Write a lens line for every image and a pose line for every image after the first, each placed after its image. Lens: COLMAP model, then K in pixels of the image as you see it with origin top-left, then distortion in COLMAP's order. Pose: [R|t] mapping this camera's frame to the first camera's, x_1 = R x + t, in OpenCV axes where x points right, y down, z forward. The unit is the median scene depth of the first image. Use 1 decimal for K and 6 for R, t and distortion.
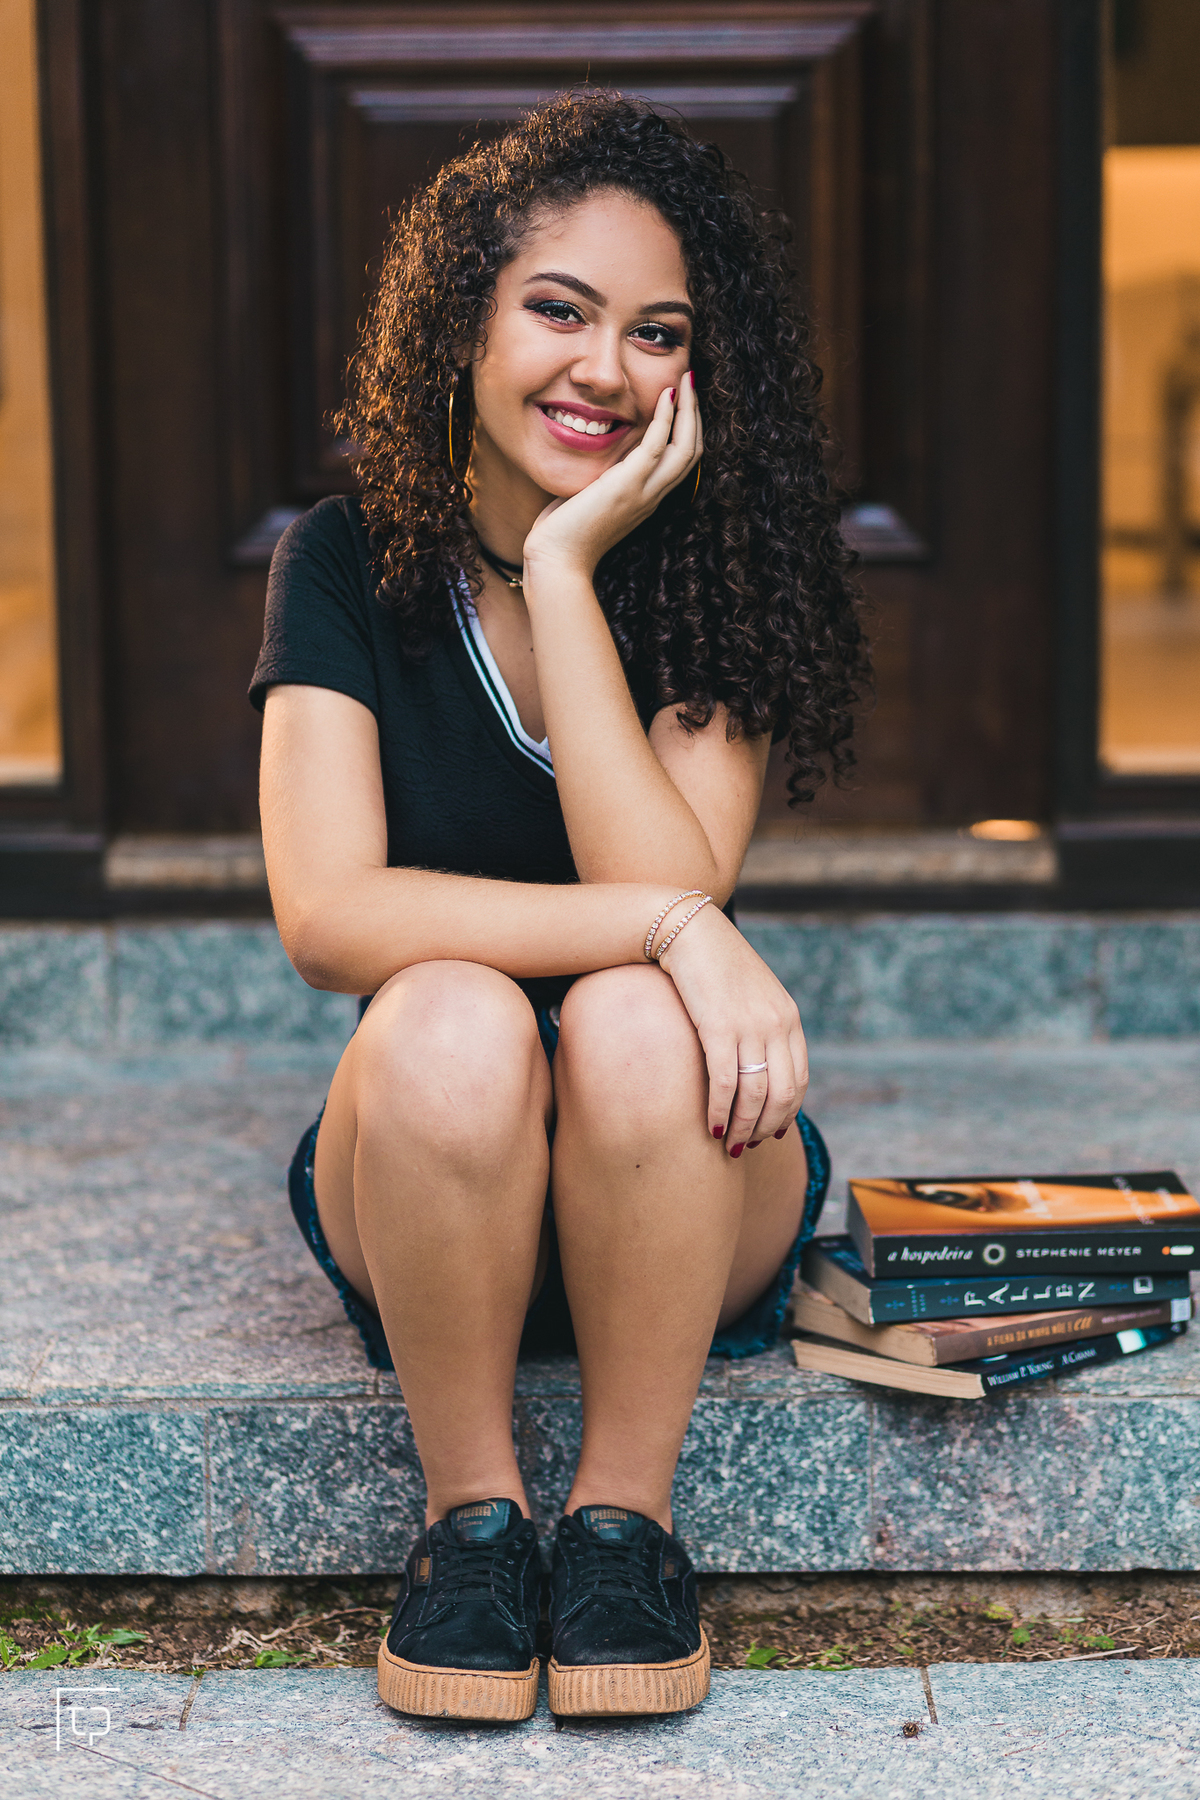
lens RADIAL K [[4201.8, 0, 469.7], [0, 4201.8, 900.8], [0, 0, 1]] dist [0.057602, -0.054702]
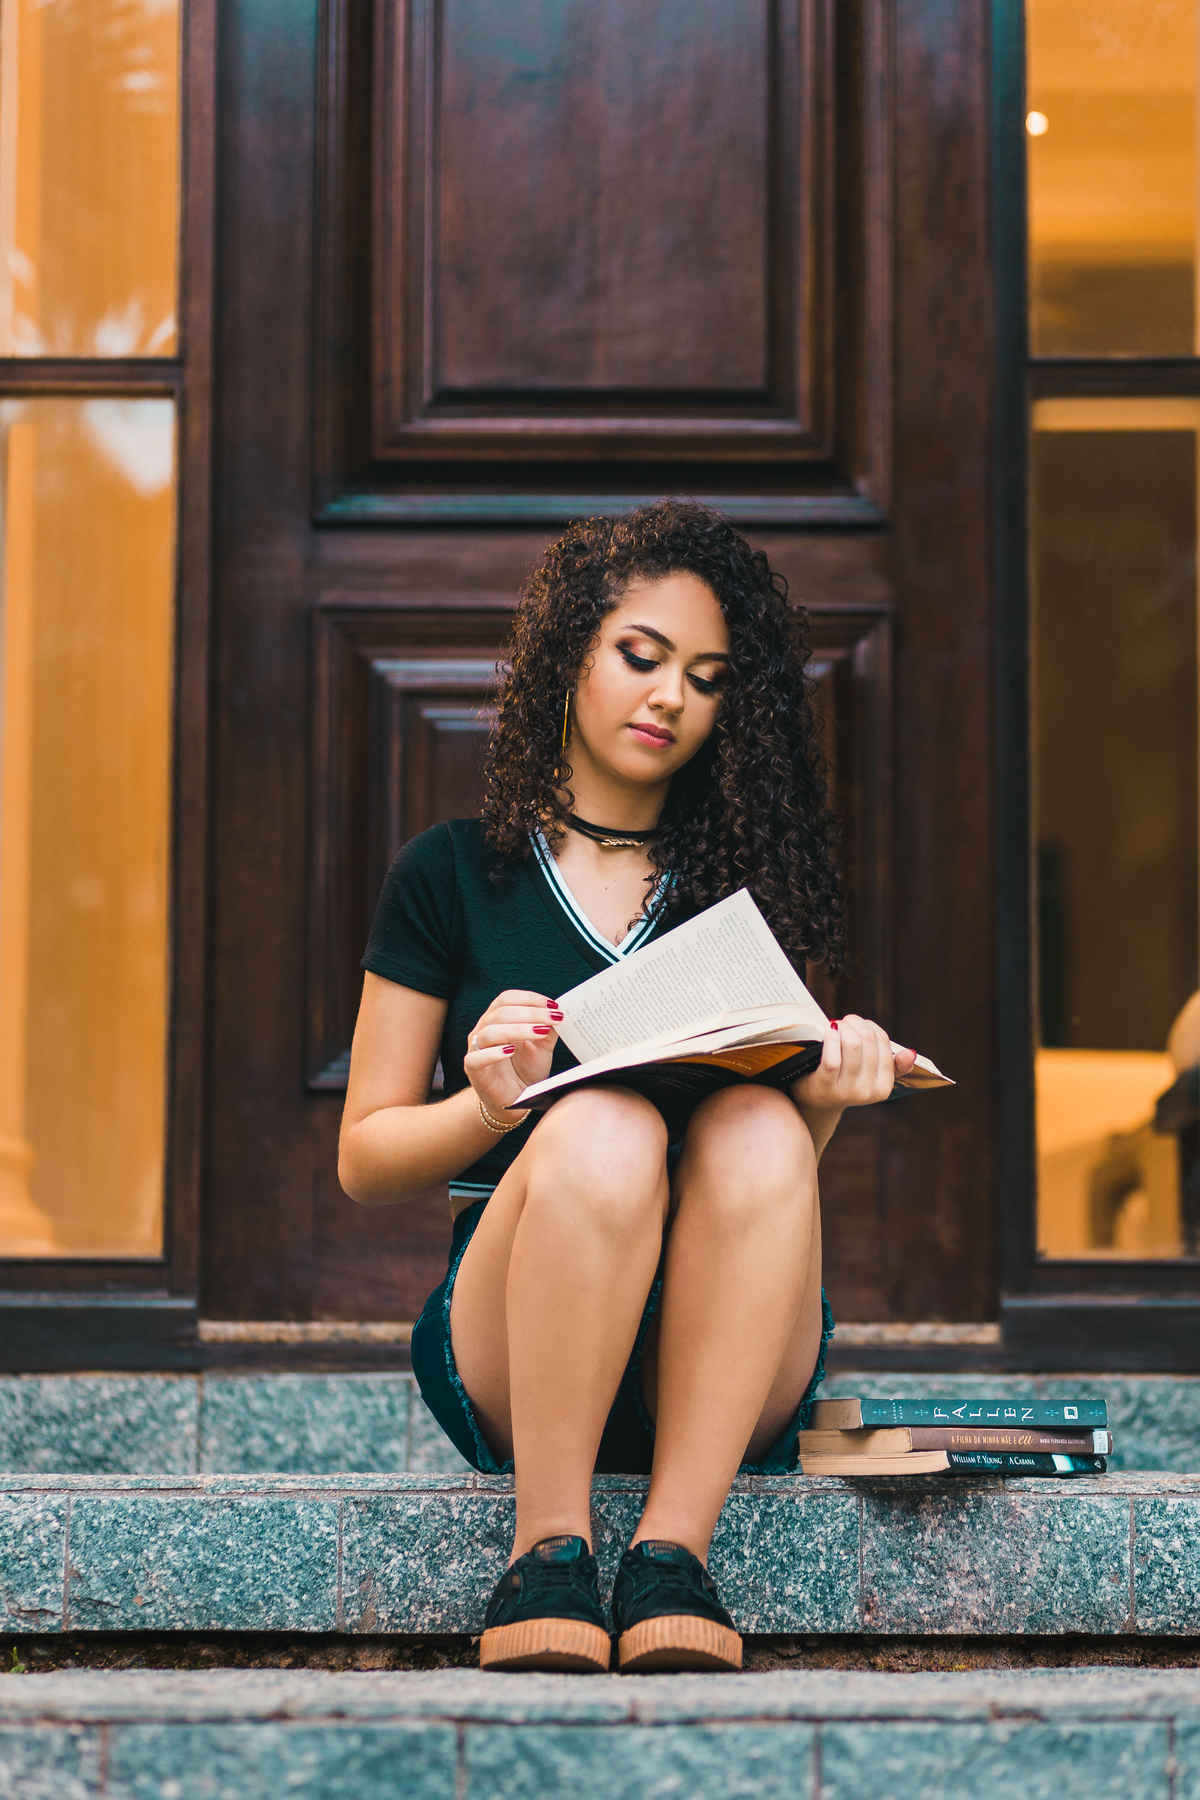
lens RADIAL K [[4201.8, 0, 469.7], [0, 4201.8, 900.8], [0, 0, 1]] dist [0.057602, -0.054702]
pose [[0.999555, 0.026794, 0.013133, -0.045241], [-0.022761, 0.969231, -0.245098, 0.257800], [-0.019296, 0.244690, 0.969409, -0.284656]]
